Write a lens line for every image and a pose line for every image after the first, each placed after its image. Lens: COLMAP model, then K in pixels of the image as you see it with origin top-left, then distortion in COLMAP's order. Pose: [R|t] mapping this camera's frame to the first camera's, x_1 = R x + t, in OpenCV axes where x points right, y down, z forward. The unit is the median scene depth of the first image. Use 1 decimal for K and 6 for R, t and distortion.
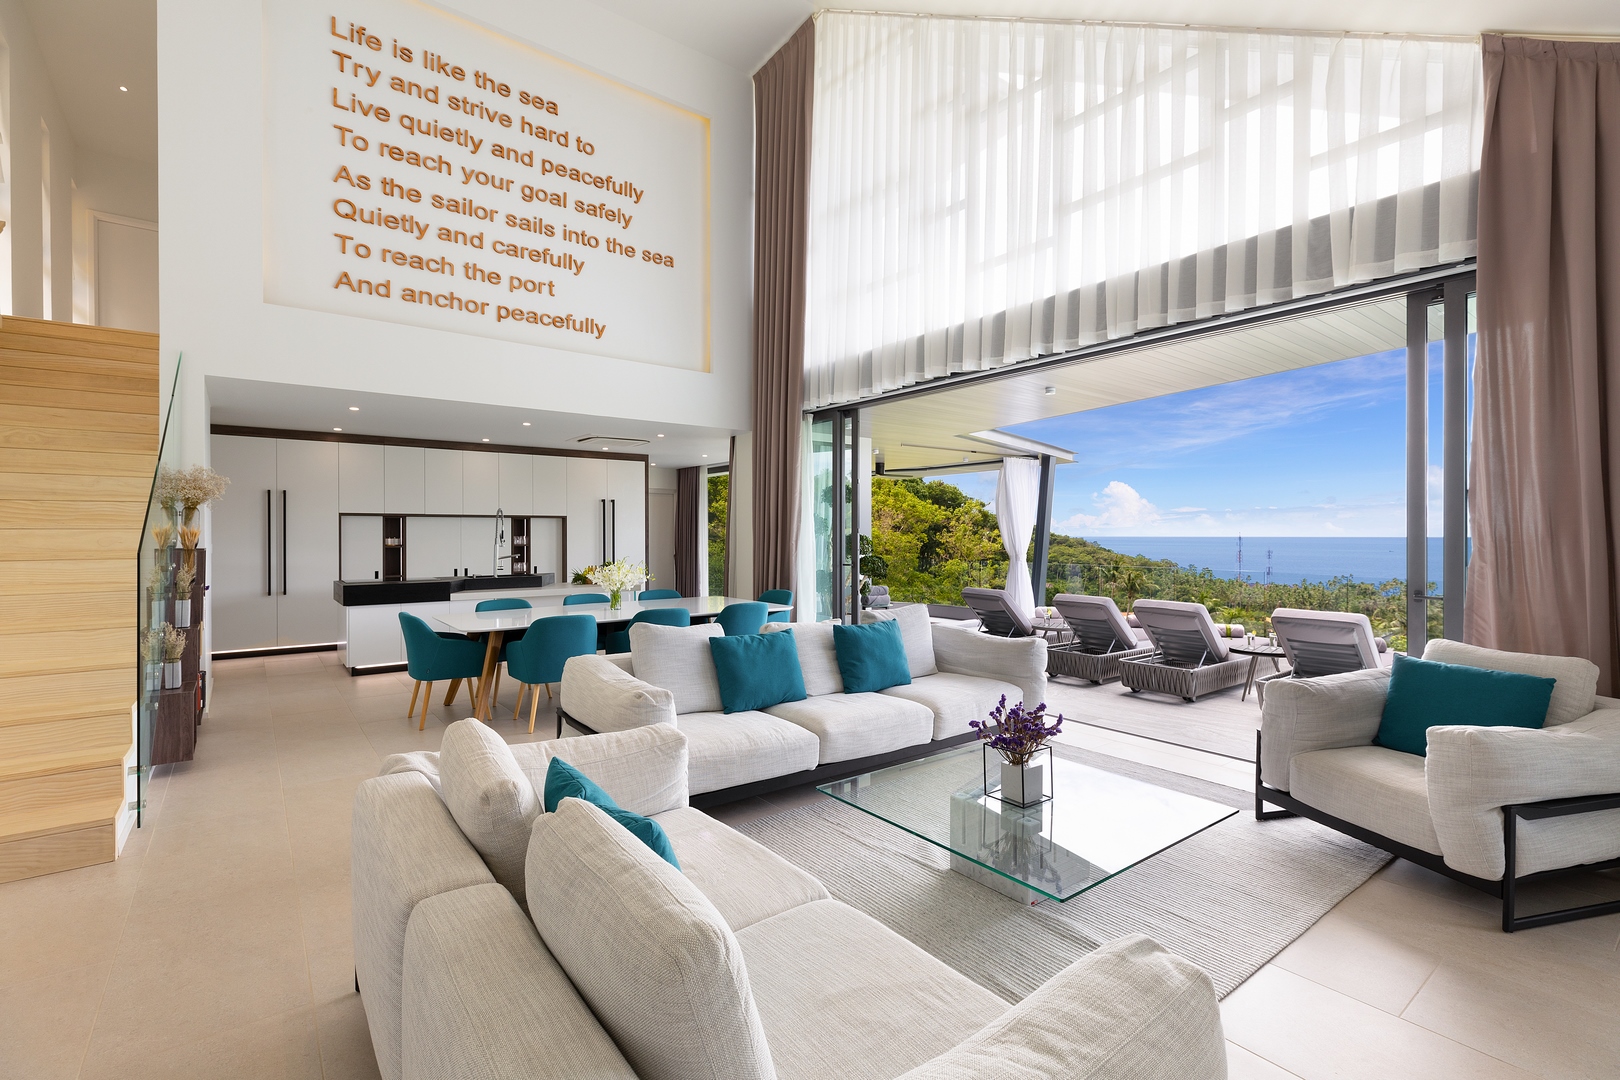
lens RADIAL K [[726.3, 0, 805.3], [0, 726.3, 535.3], [0, 0, 1]] dist [0.006715, 0.000363]
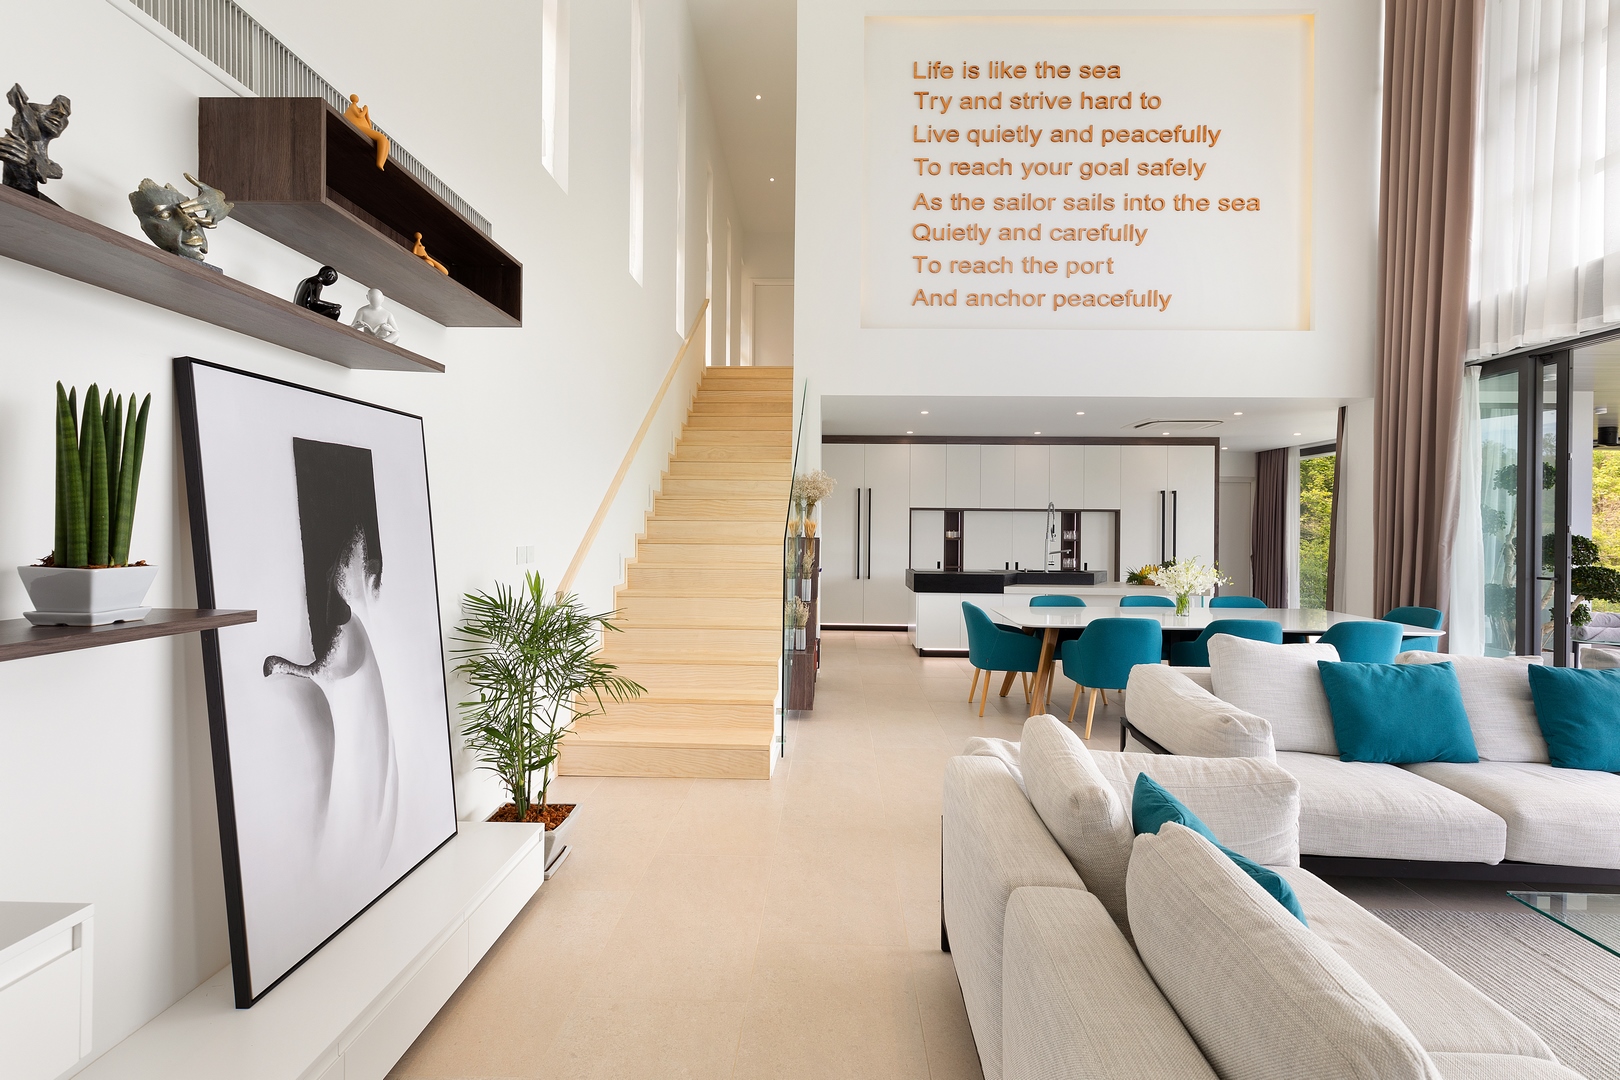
lens RADIAL K [[772.1, 0, 812.6], [0, 772.1, 524.4], [0, 0, 1]] dist [0.007465, -0.001175]
pose [[0.778565, 0.007363, -0.627521, -0.023380], [-0.011963, 0.999924, -0.003109, 0.000015], [0.627450, 0.009928, 0.778594, -0.009036]]
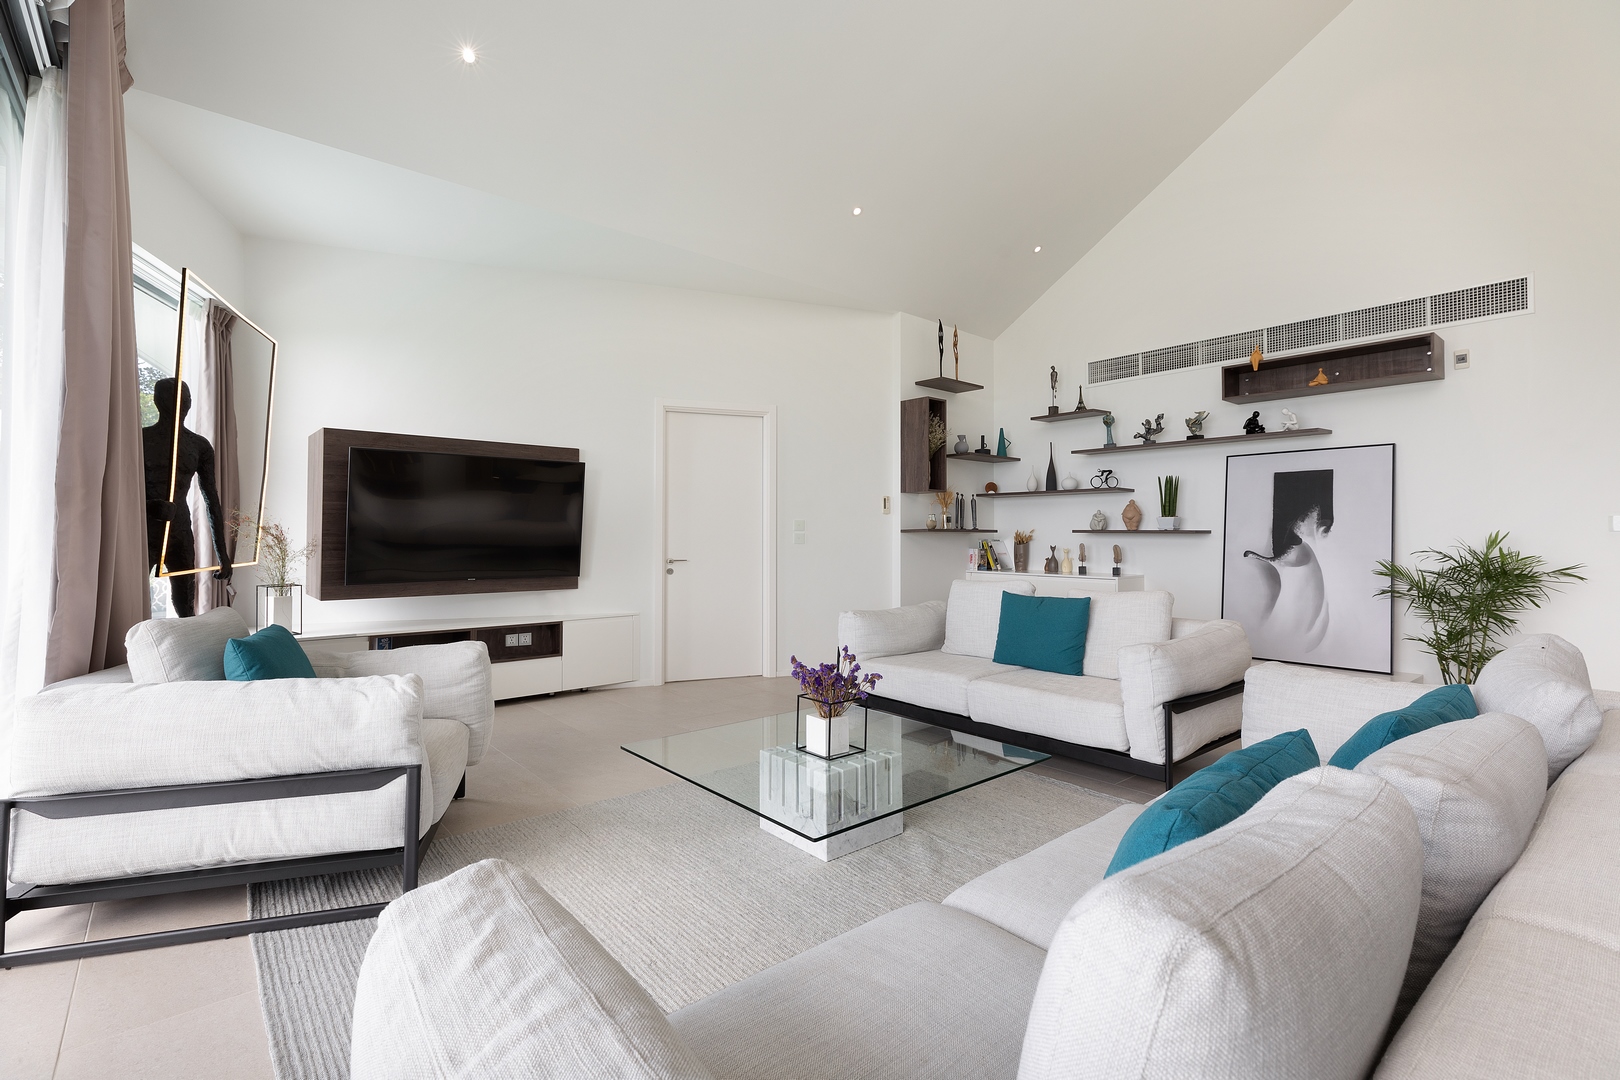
lens RADIAL K [[736.3, 0, 813.0], [0, 736.3, 523.9], [0, 0, 1]] dist [0.003494, 0.000425]
pose [[-0.998270, -0.001916, -0.058761, 0.155037], [-0.001213, 0.999927, -0.012002, 0.031353], [0.058780, -0.011910, -0.998200, 0.847517]]
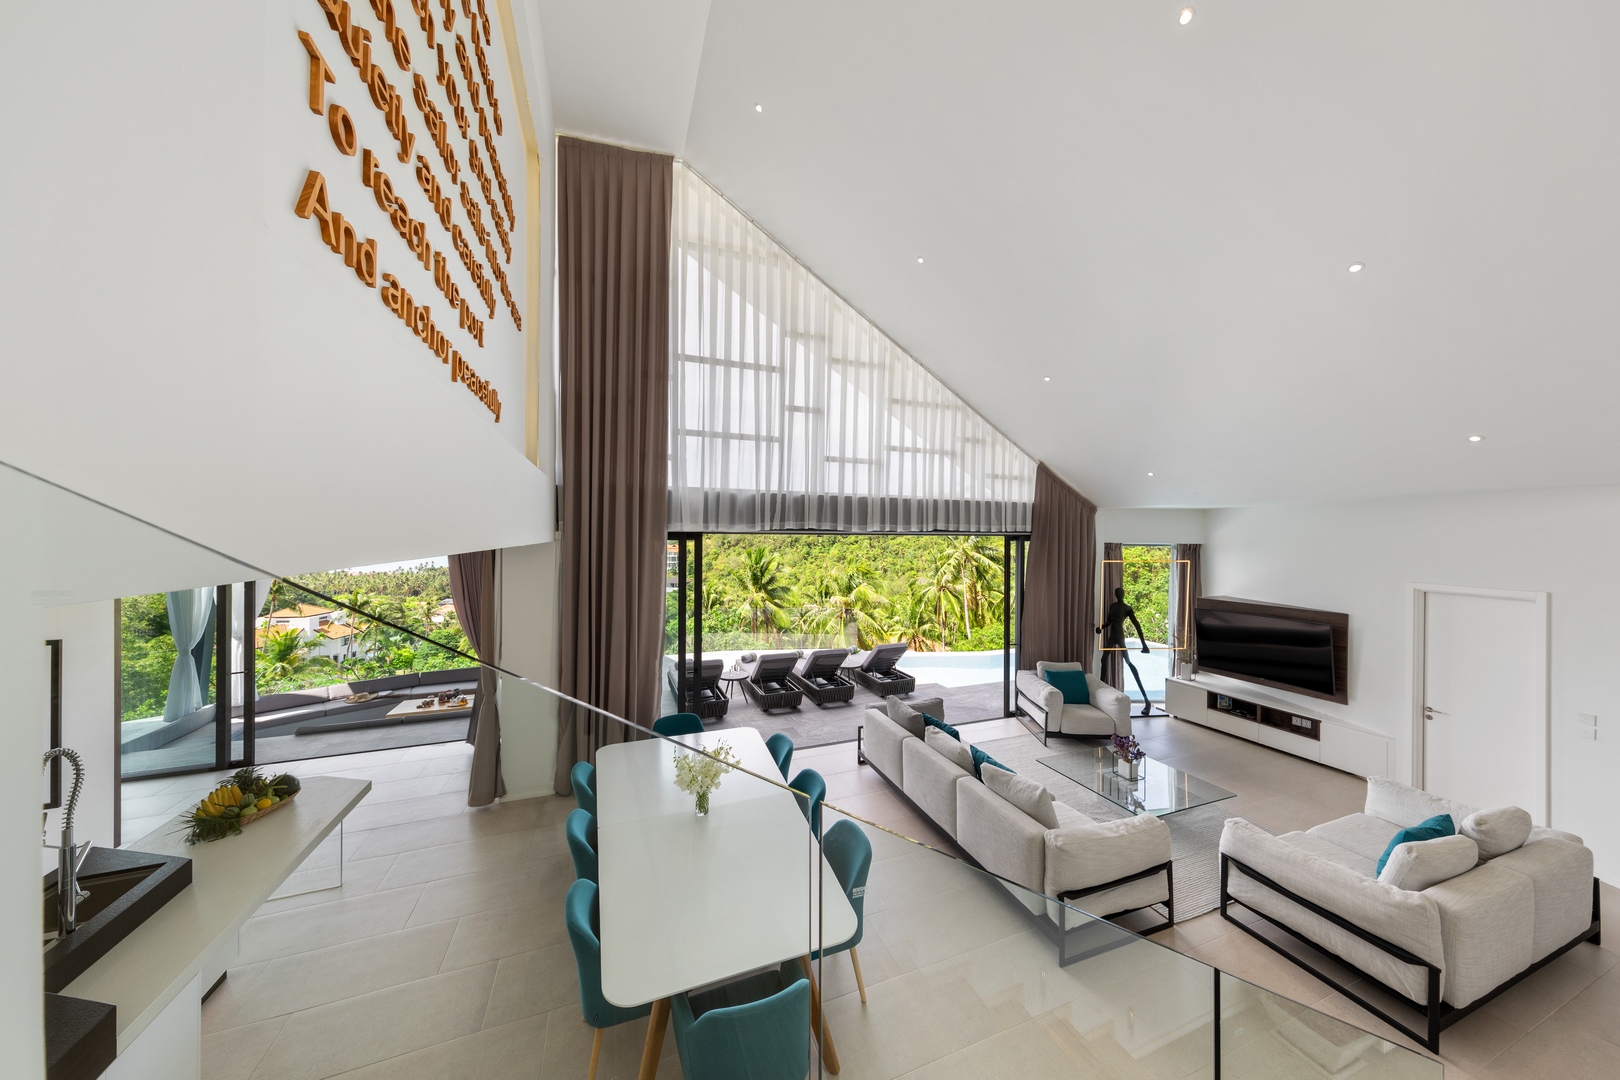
lens RADIAL K [[509.1, 0, 806.4], [0, 509.1, 535.0], [0, 0, 1]] dist [0.007583, -0.000188]
pose [[0.282359, 0.000284, 0.959309, -0.701396], [-0.005253, 0.999985, 0.001251, -0.185219], [-0.959294, -0.005393, 0.282357, 0.667159]]
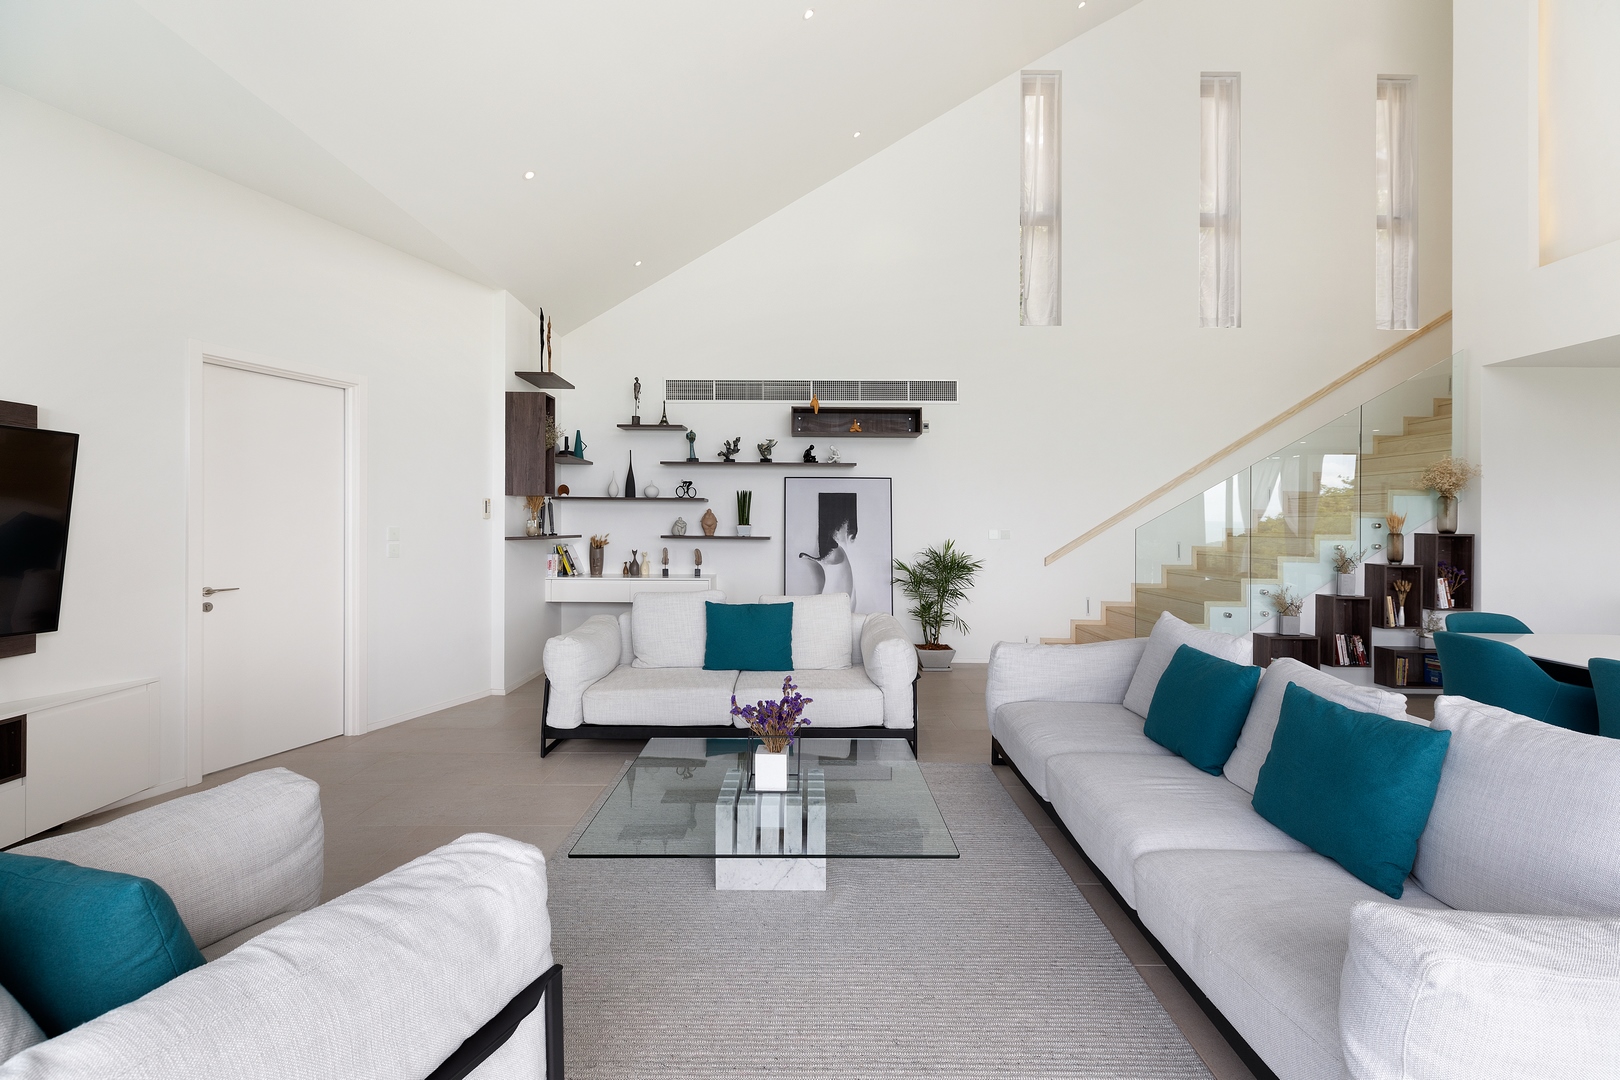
lens RADIAL K [[726.0, 0, 807.6], [0, 726.0, 523.4], [0, 0, 1]] dist [0.000680, 0.000065]
pose [[-0.597395, -0.004042, -0.801937, 0.435838], [-0.008947, 0.999959, 0.001625, 0.008004], [0.801897, 0.008145, -0.597407, 0.686412]]
